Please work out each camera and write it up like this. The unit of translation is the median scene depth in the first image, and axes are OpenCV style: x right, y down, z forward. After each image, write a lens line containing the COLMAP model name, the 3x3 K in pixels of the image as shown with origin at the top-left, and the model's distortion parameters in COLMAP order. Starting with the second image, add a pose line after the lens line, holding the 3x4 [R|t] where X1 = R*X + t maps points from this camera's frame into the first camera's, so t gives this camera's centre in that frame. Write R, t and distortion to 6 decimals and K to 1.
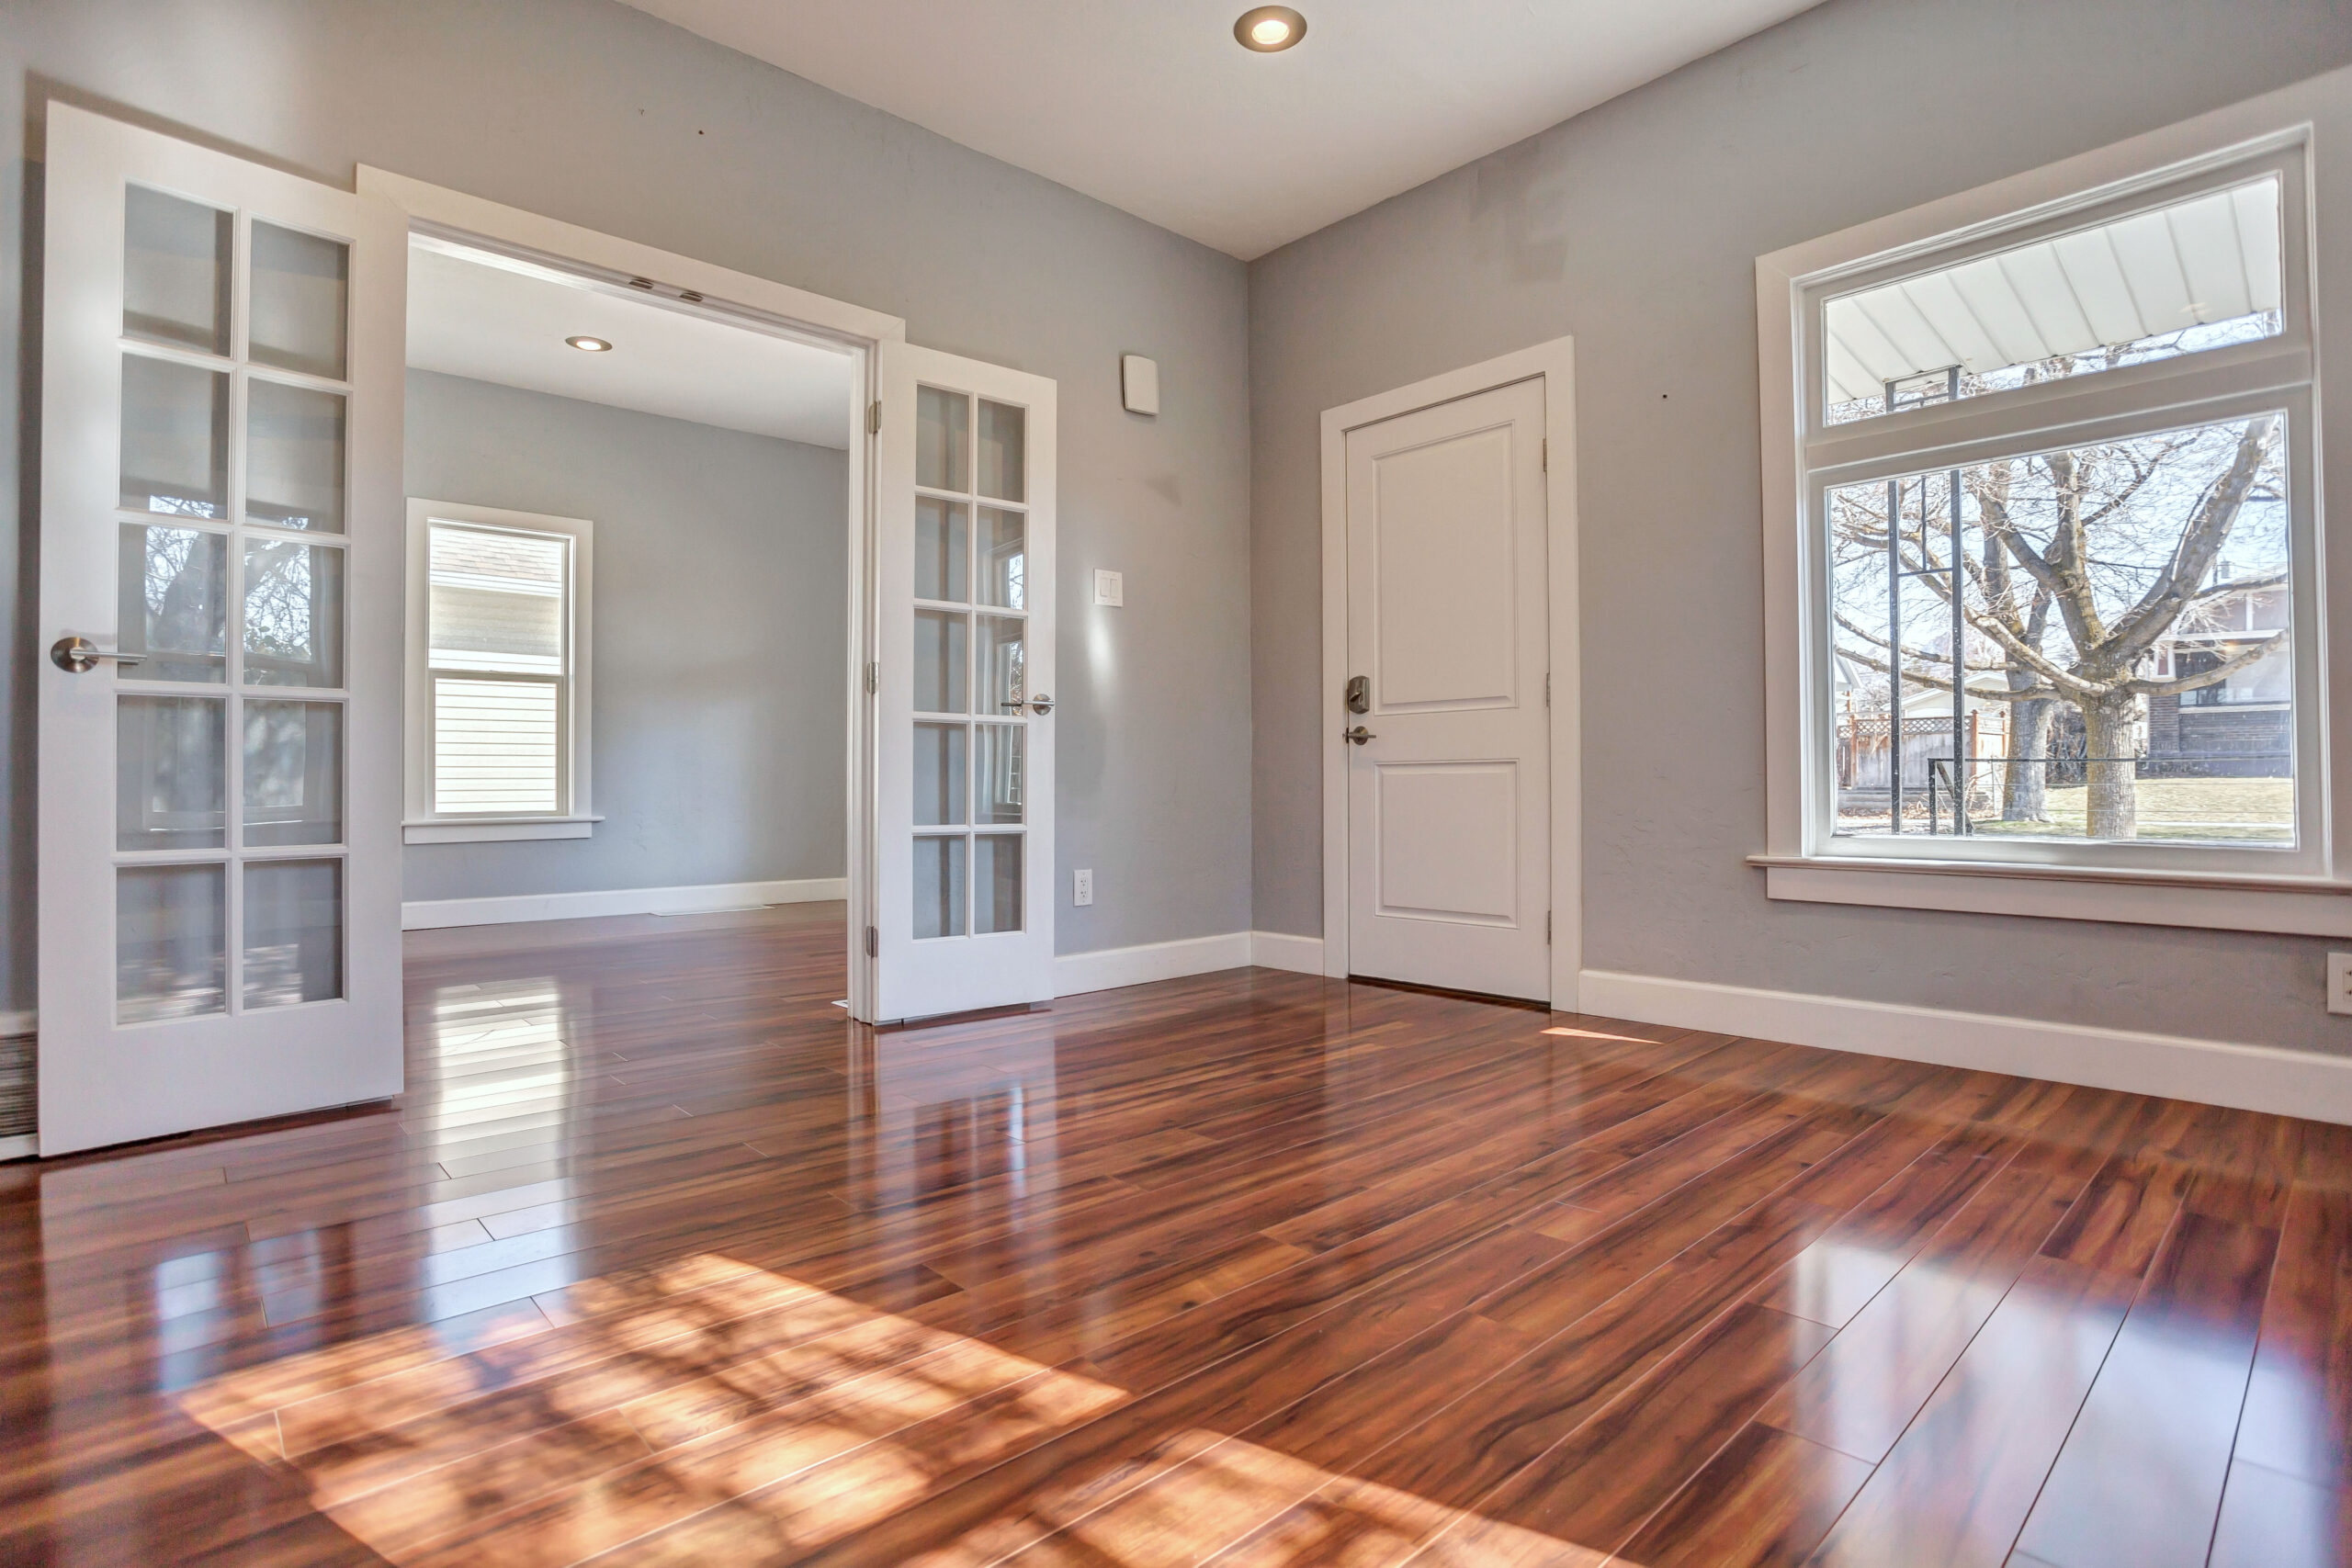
lens RADIAL K [[1147.2, 0, 1155.6], [0, 1147.2, 772.3], [0, 0, 1]] dist [-0.039282, 0.001155]
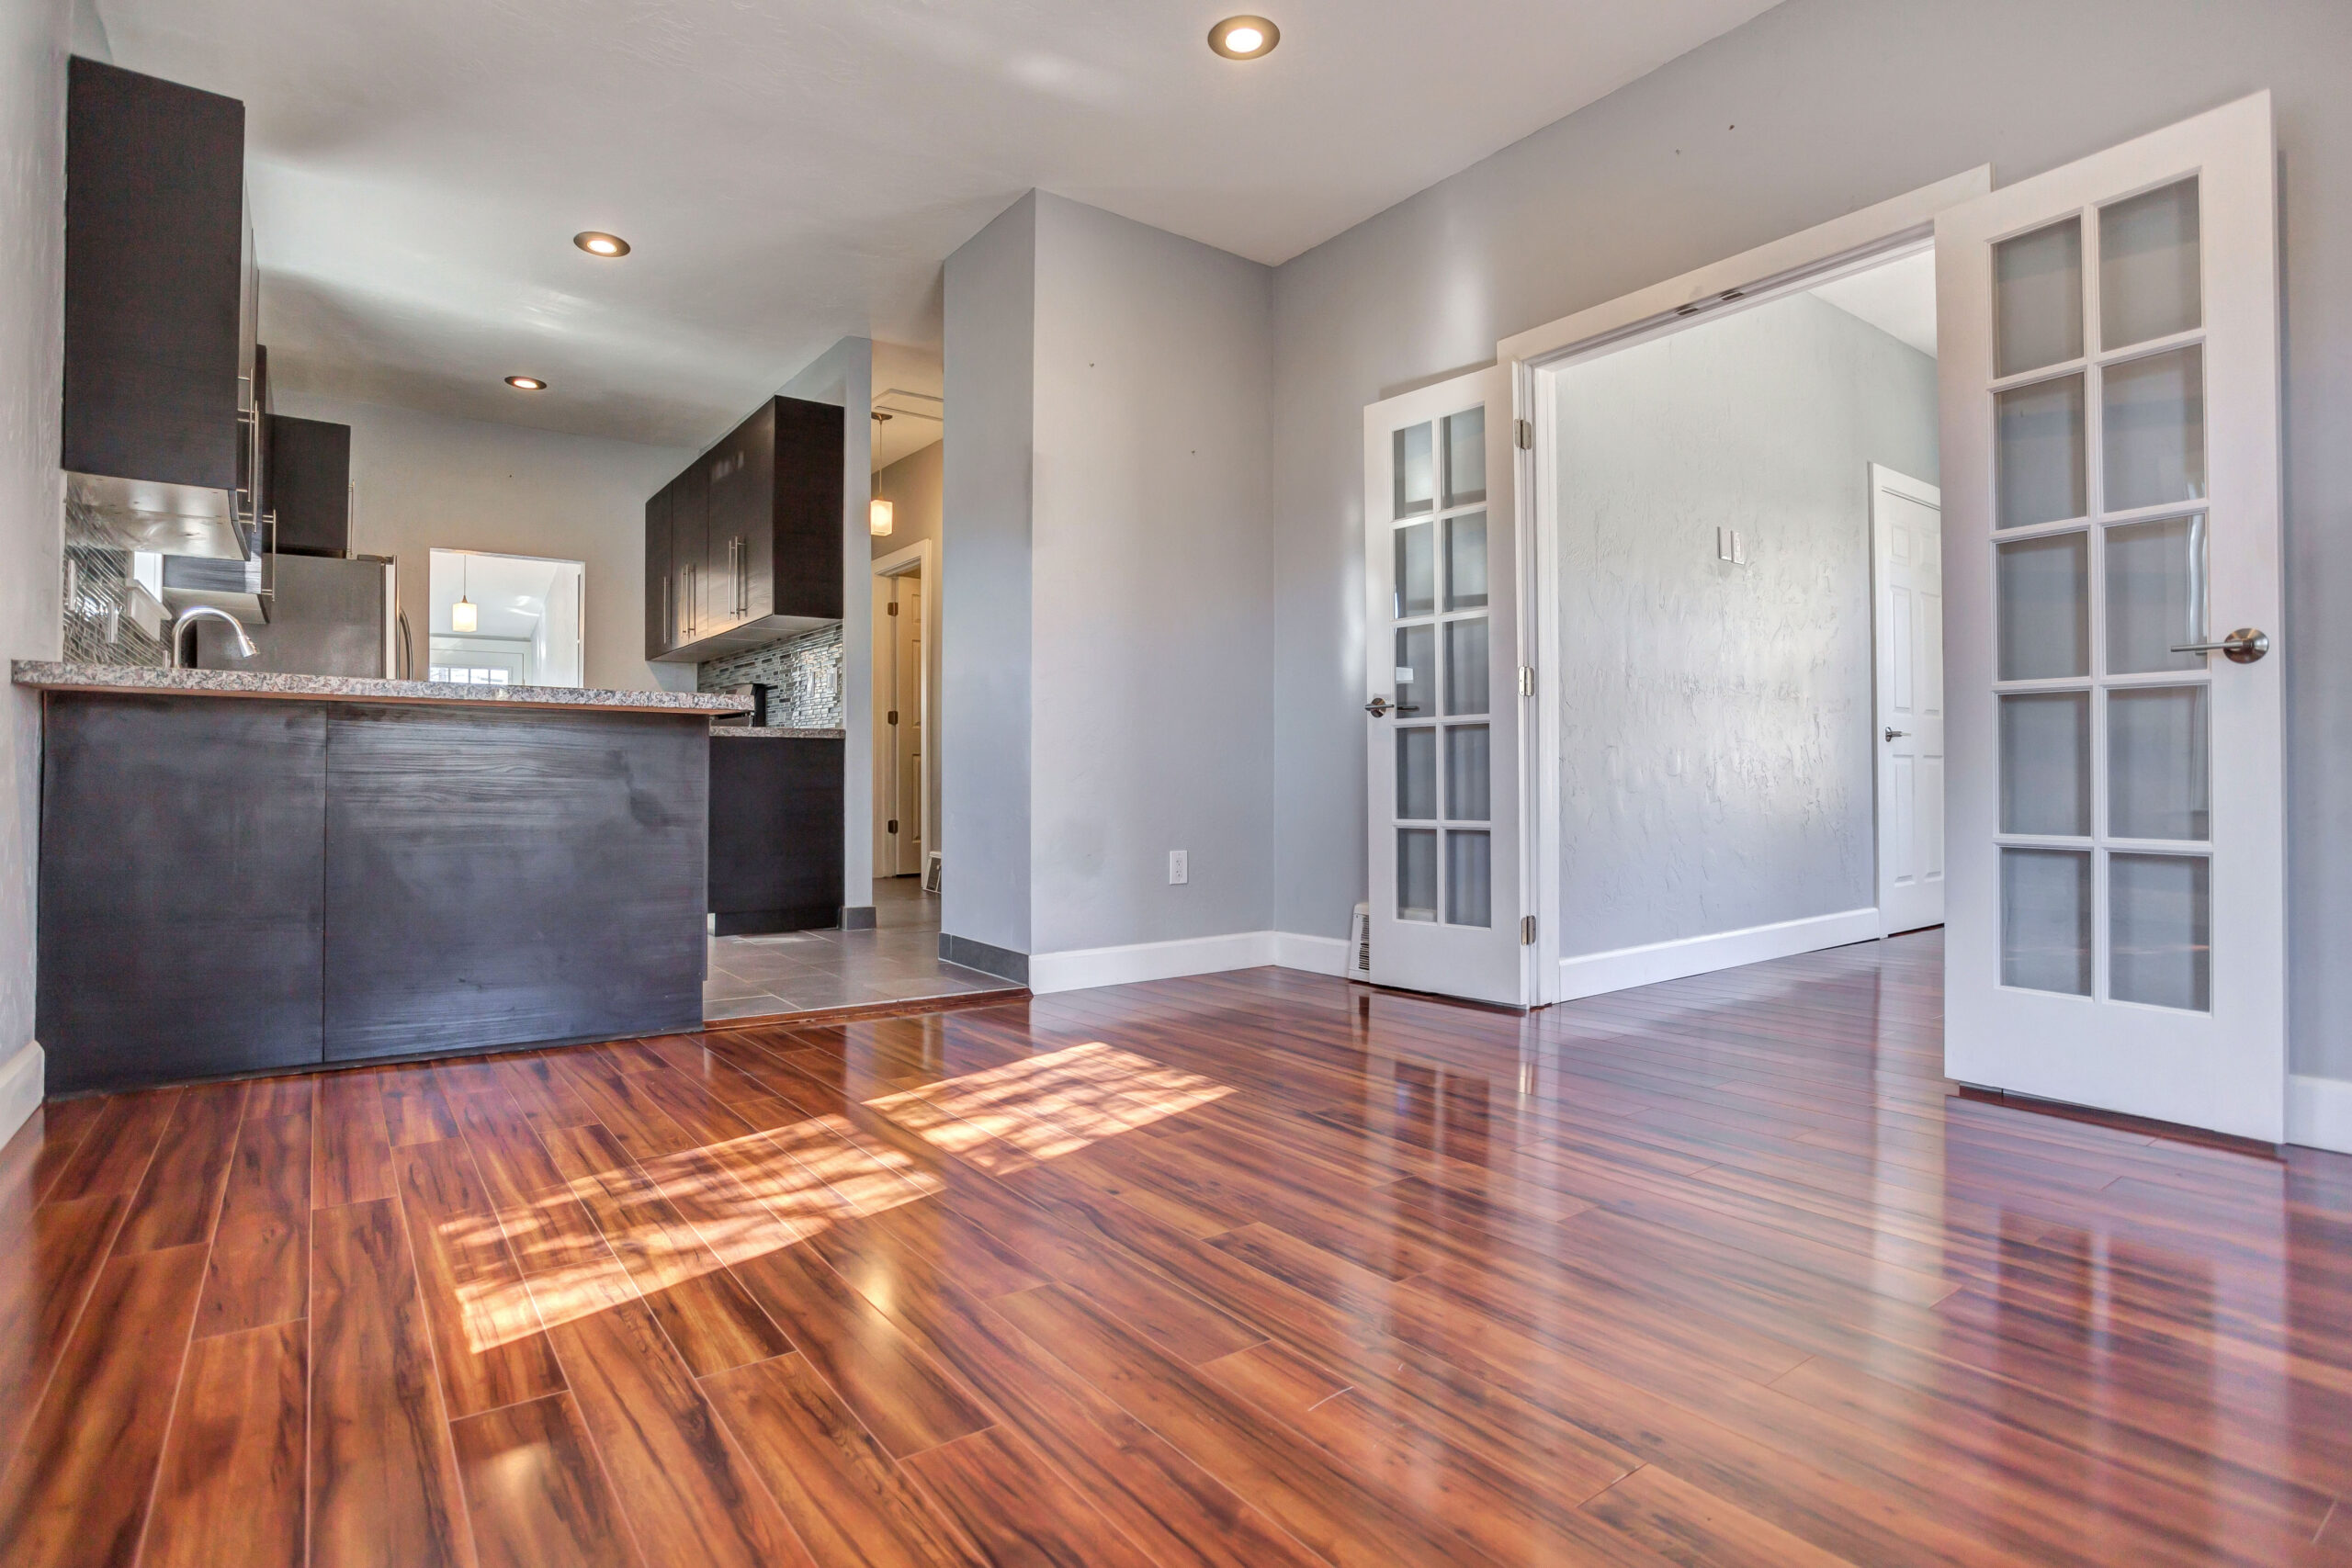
lens RADIAL K [[1147.2, 0, 1158.9], [0, 1147.2, 790.1], [0, 0, 1]] dist [-0.039282, 0.001155]
pose [[-0.092687, 0.011280, -0.995631, 0.727953], [0.018007, 0.999791, 0.009650, 0.001293], [0.995532, -0.017034, -0.092871, 0.658264]]
